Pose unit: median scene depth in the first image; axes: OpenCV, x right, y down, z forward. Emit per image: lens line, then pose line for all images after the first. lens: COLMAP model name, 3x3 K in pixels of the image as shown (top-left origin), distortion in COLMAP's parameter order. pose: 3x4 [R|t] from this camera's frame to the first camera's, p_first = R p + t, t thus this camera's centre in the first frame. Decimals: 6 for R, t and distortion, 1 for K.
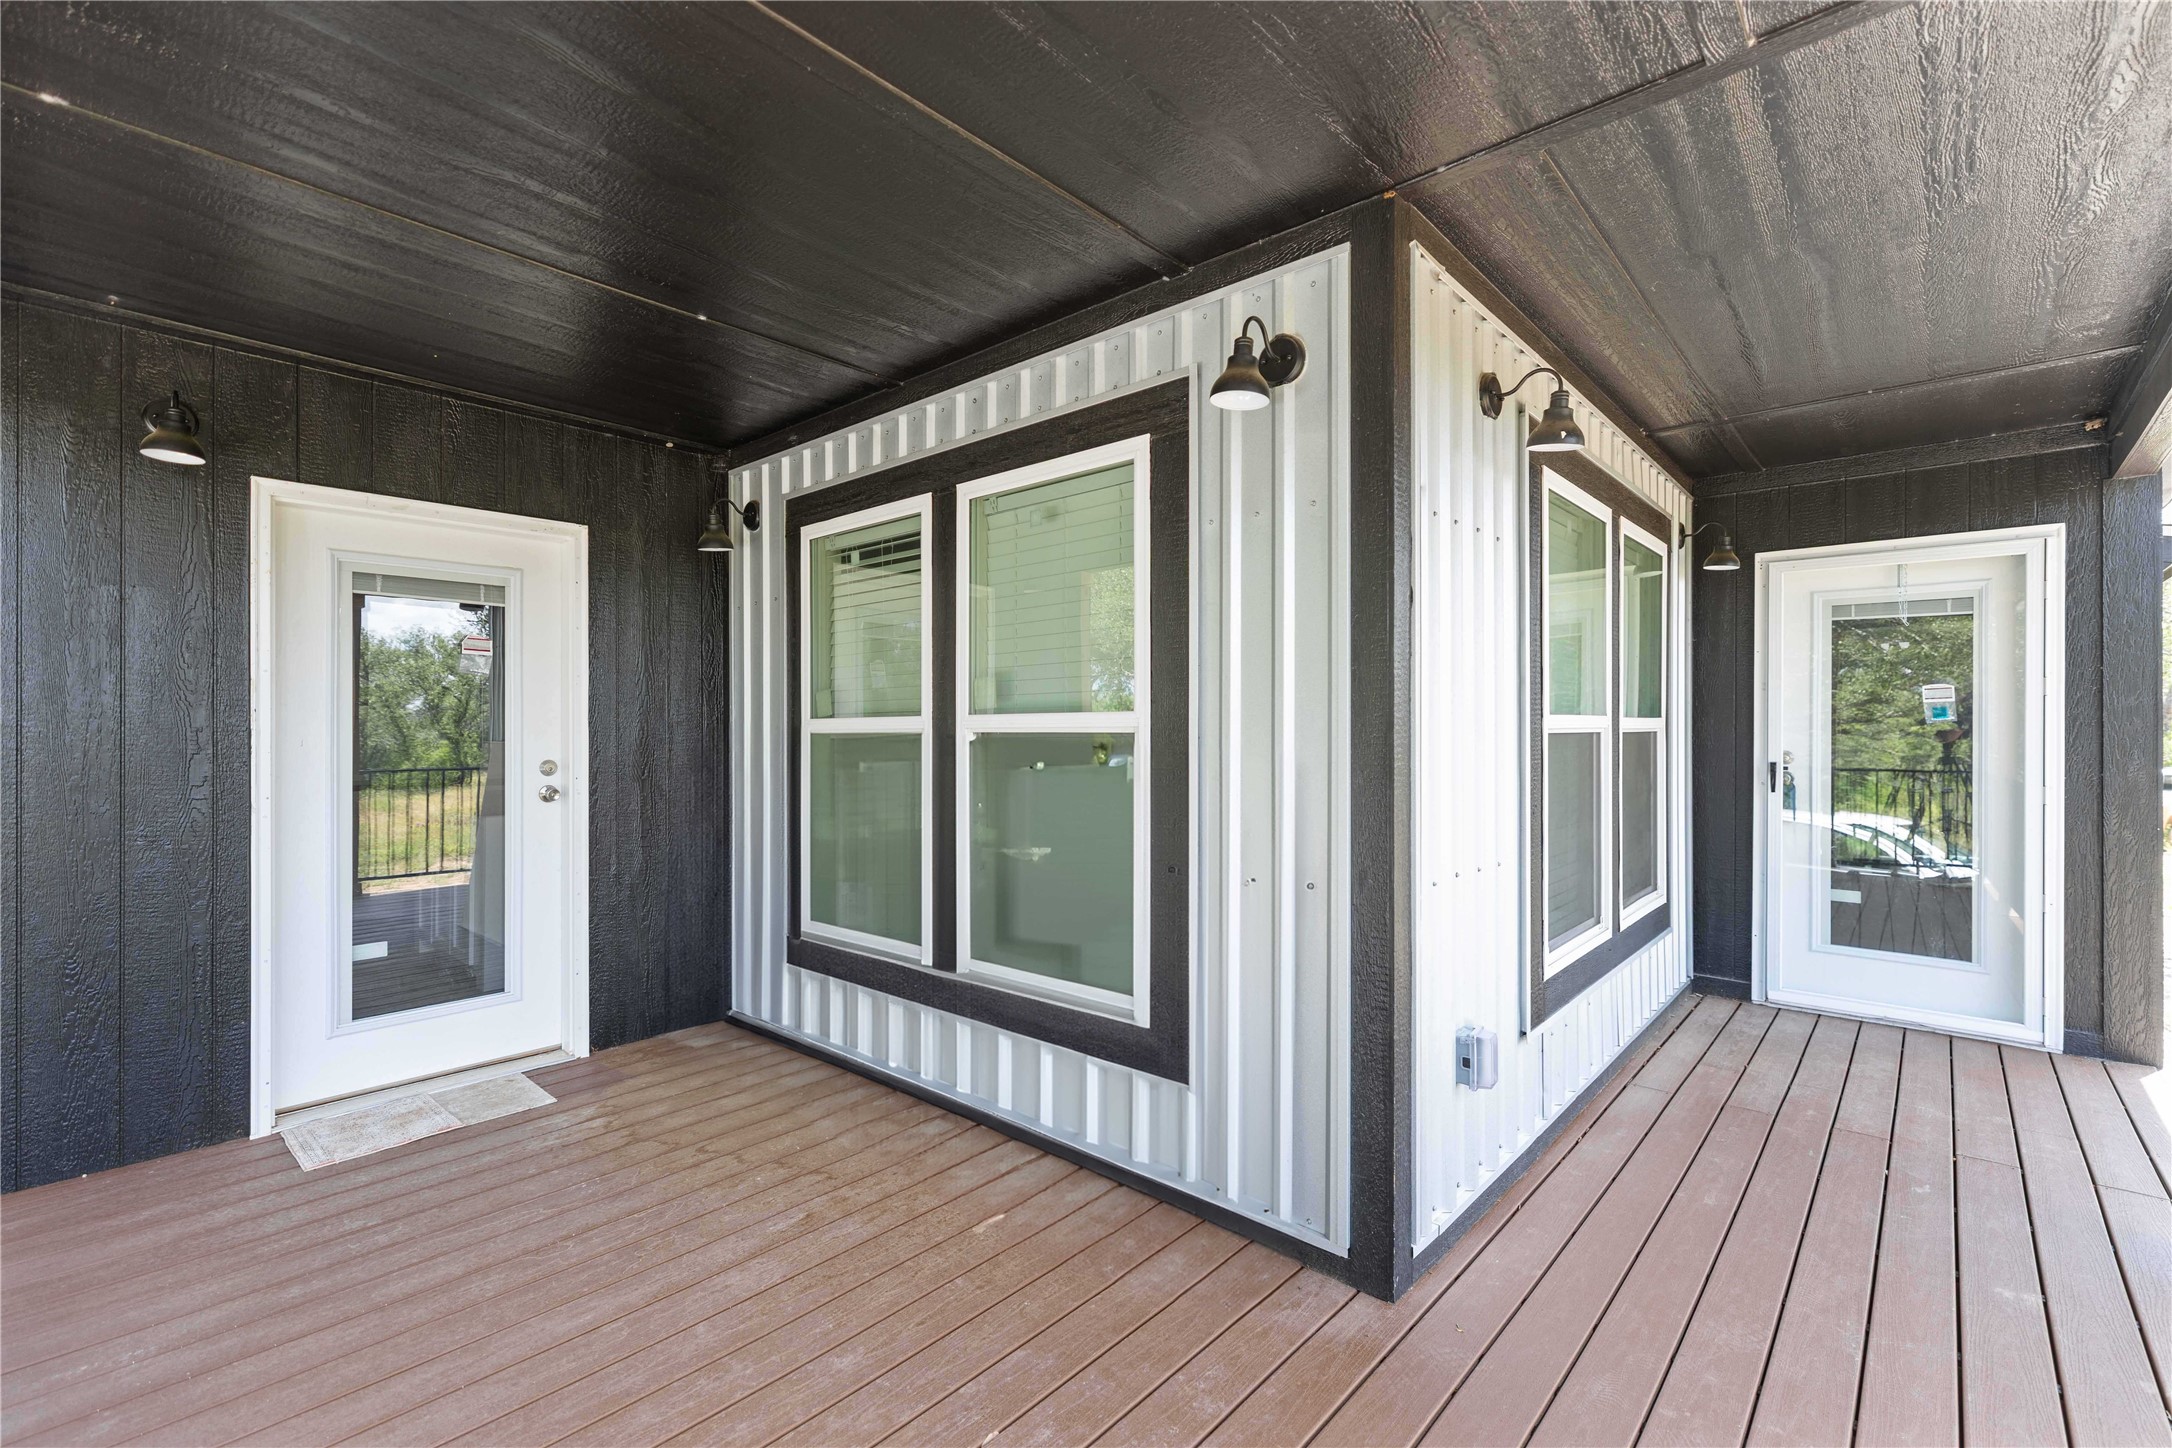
lens RADIAL K [[937.8, 0, 1076.6], [0, 937.8, 725.0], [0, 0, 1]] dist [-0.000866, 0.000000]
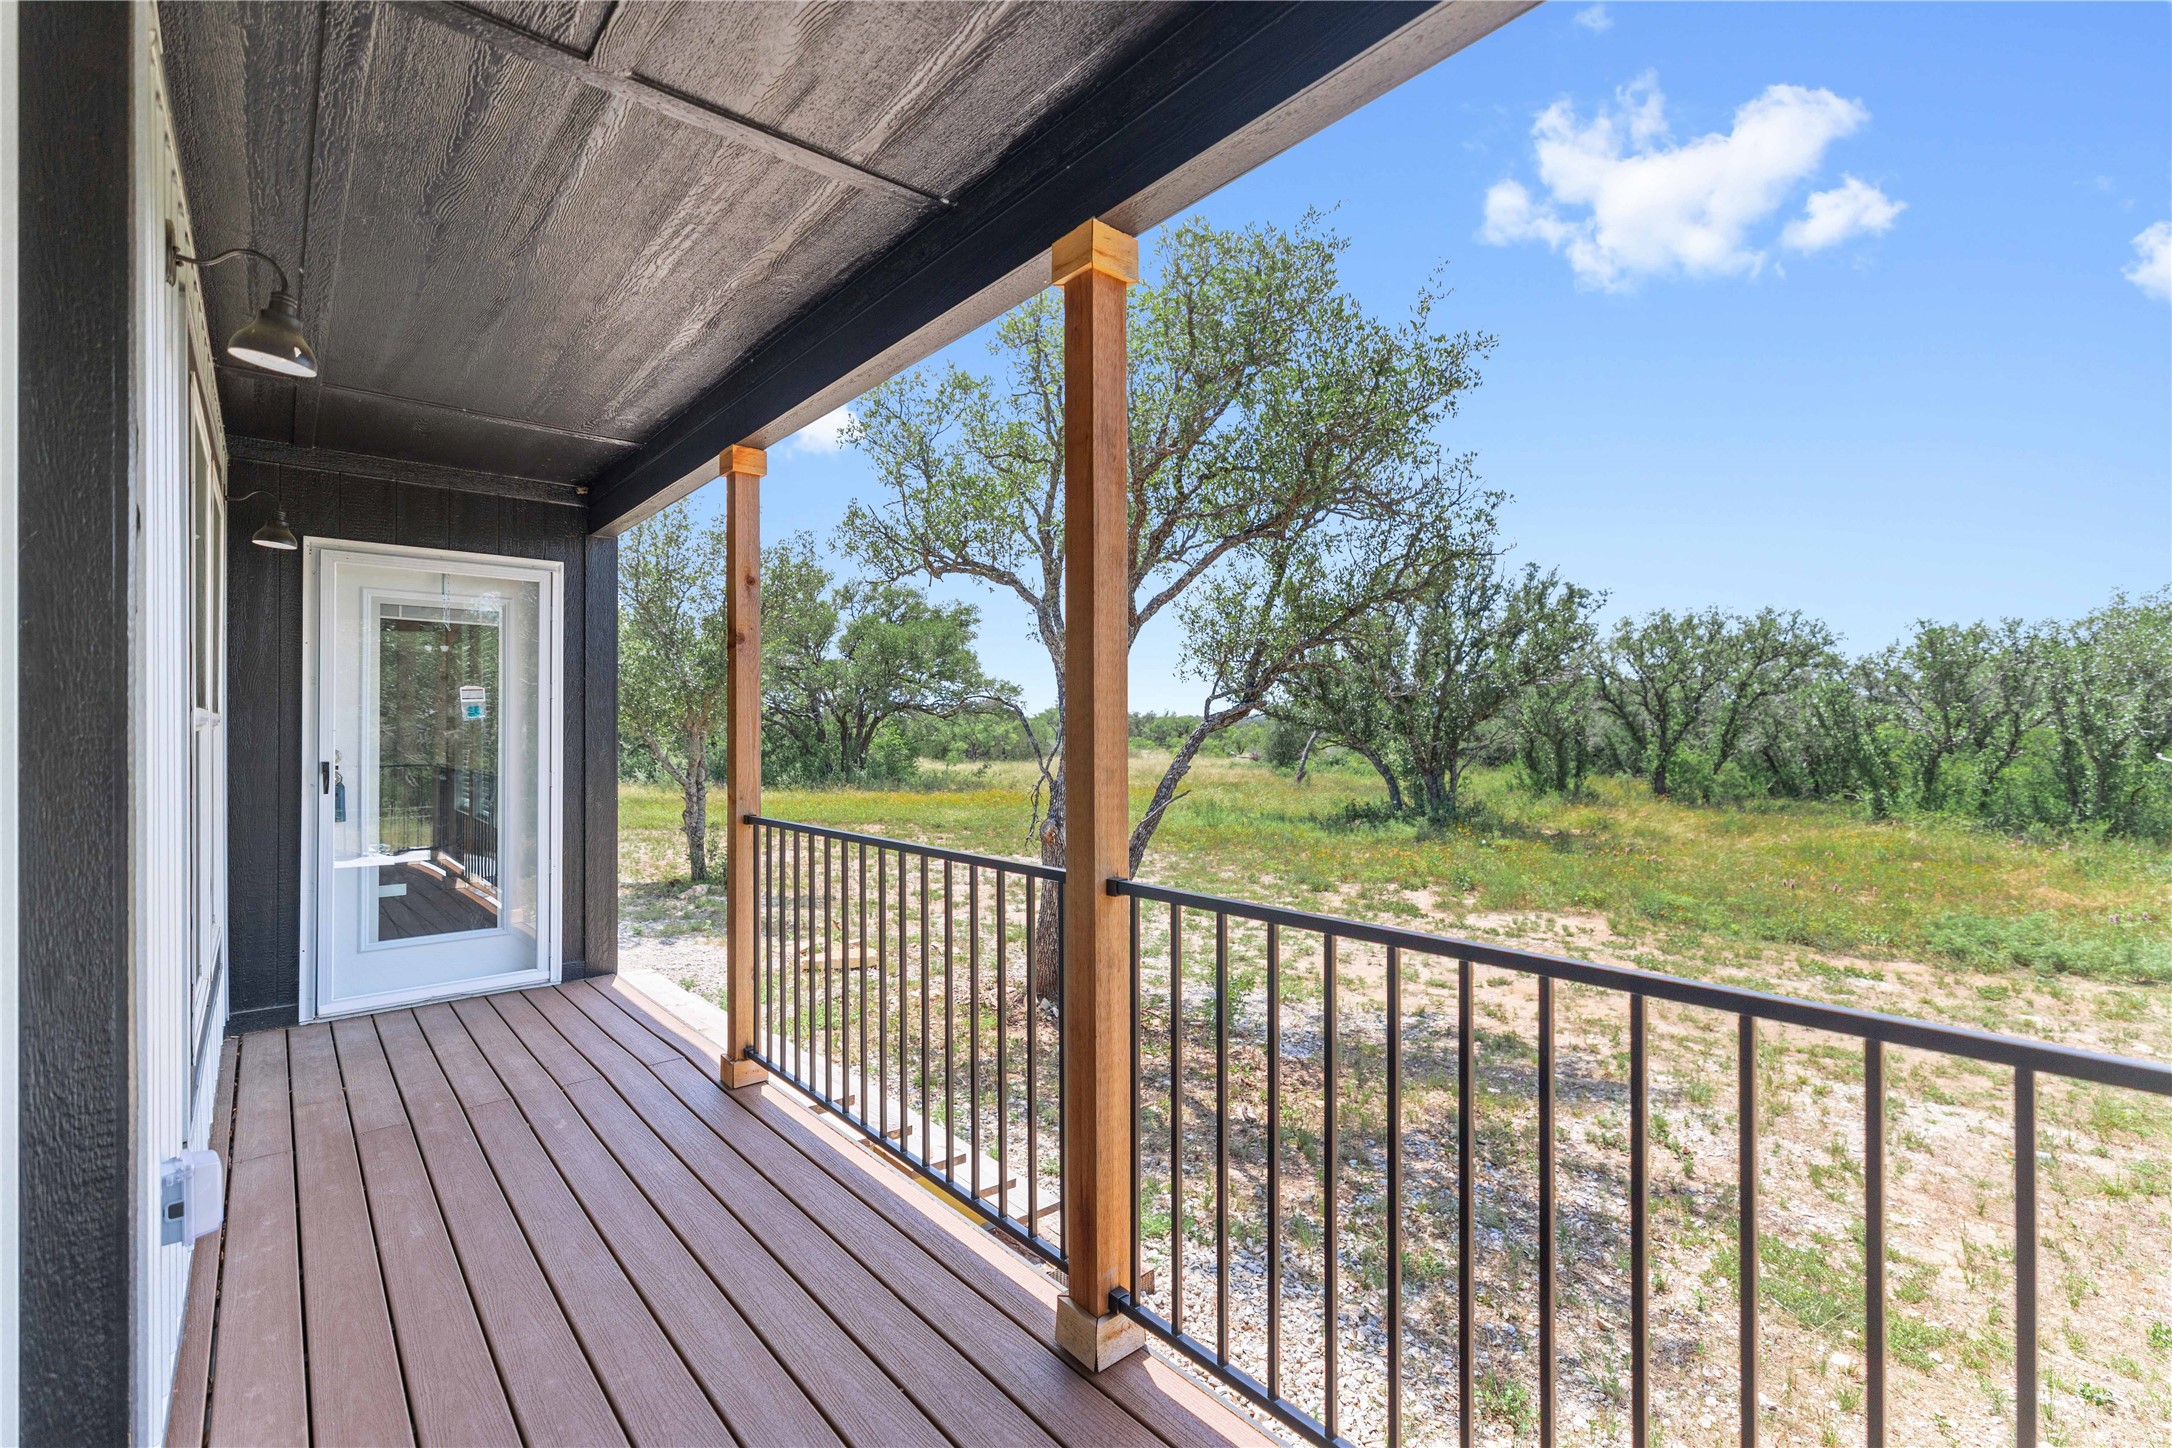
lens RADIAL K [[937.8, 0, 1077.9], [0, 937.8, 723.1], [0, 0, 1]] dist [-0.000866, 0.000000]
pose [[0.117485, 0.001881, 0.993073, -0.115799], [-0.001402, 0.999998, -0.001729, 0.001946], [-0.993074, -0.001189, 0.117487, 0.161618]]
